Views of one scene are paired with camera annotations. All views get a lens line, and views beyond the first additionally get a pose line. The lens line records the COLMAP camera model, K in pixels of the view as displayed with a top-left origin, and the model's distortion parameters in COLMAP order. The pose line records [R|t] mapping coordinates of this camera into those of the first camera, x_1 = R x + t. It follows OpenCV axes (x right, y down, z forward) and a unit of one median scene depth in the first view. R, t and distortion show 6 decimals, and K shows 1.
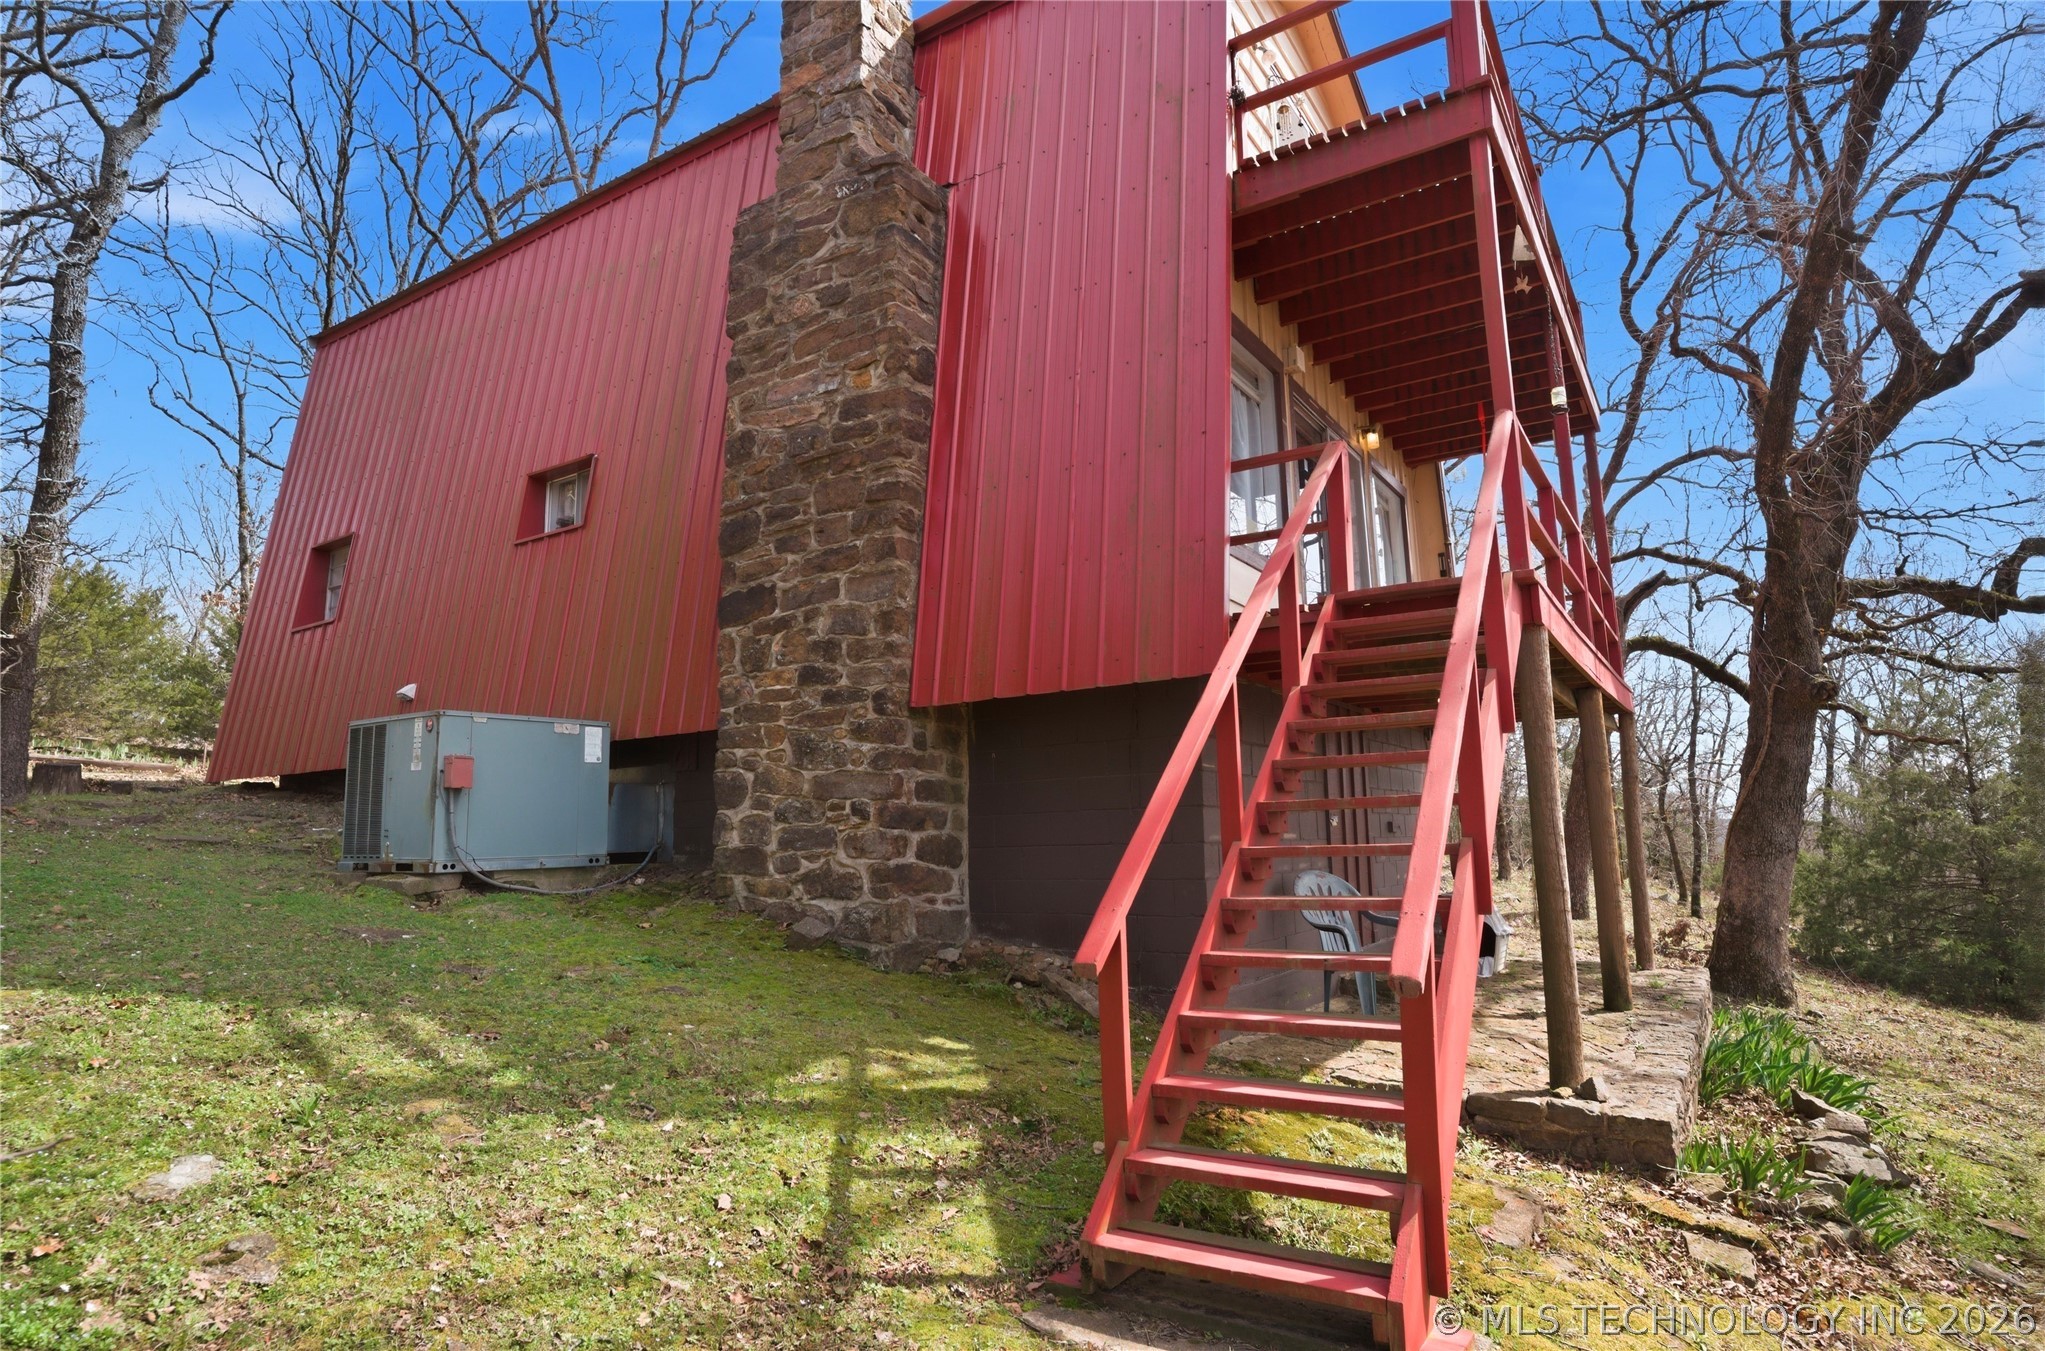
lens RADIAL K [[1141.3, 0, 1013.9], [0, 1141.3, 667.6], [0, 0, 1]] dist [-0.036753, 0.024901]
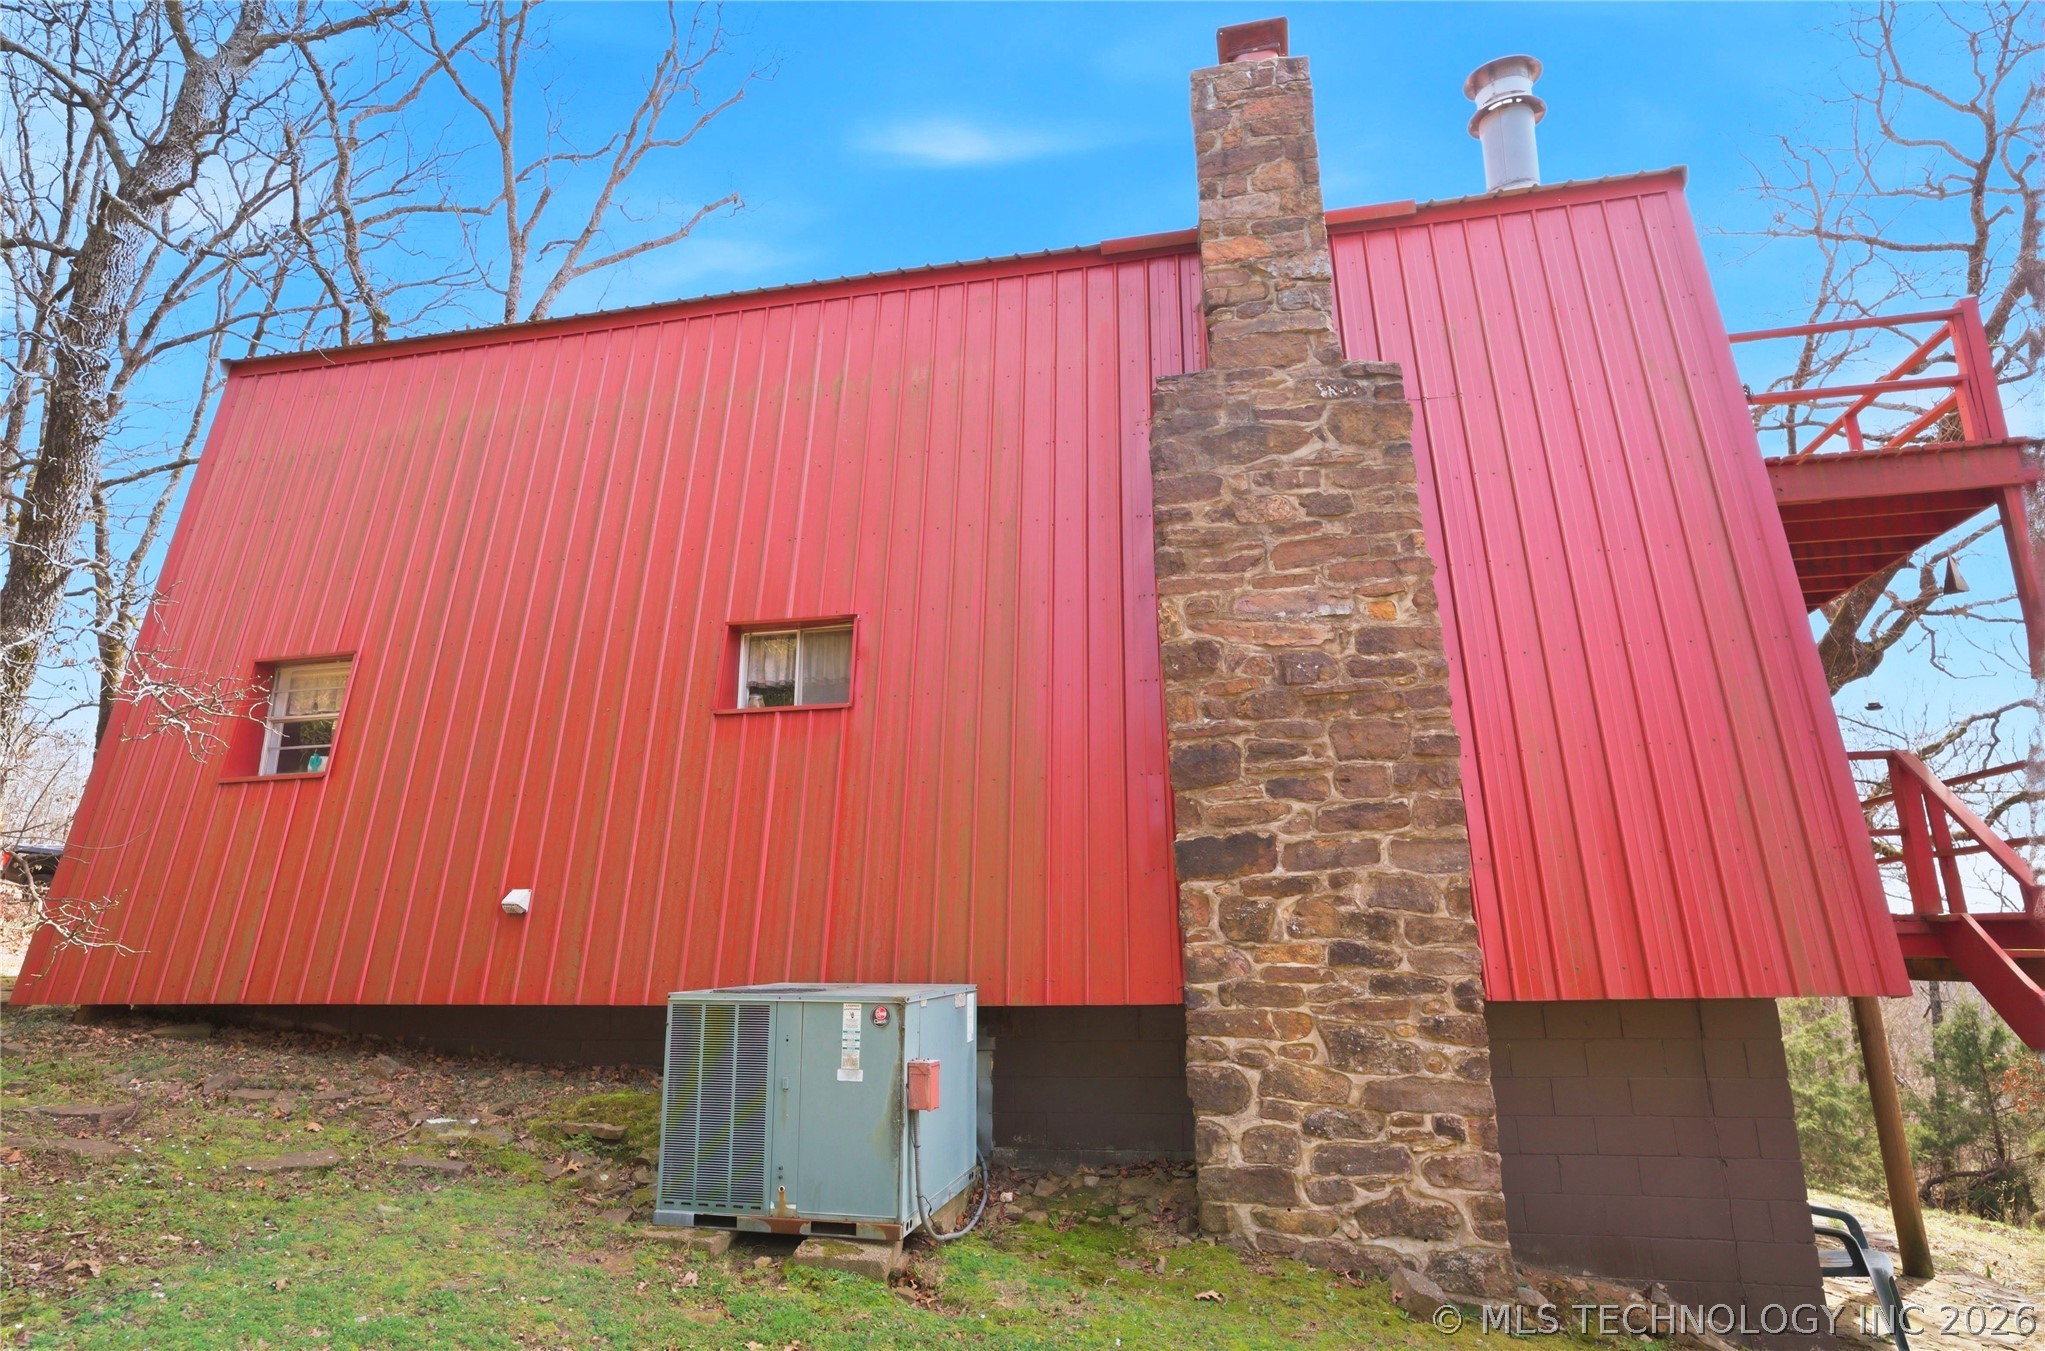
lens RADIAL K [[1141.3, 0, 1013.9], [0, 1141.3, 667.6], [0, 0, 1]] dist [-0.036753, 0.024901]
pose [[0.928884, 0.103218, 0.355698, -0.709540], [-0.066828, 0.991328, -0.113150, -0.089455], [-0.364292, 0.081333, 0.927726, 0.289150]]
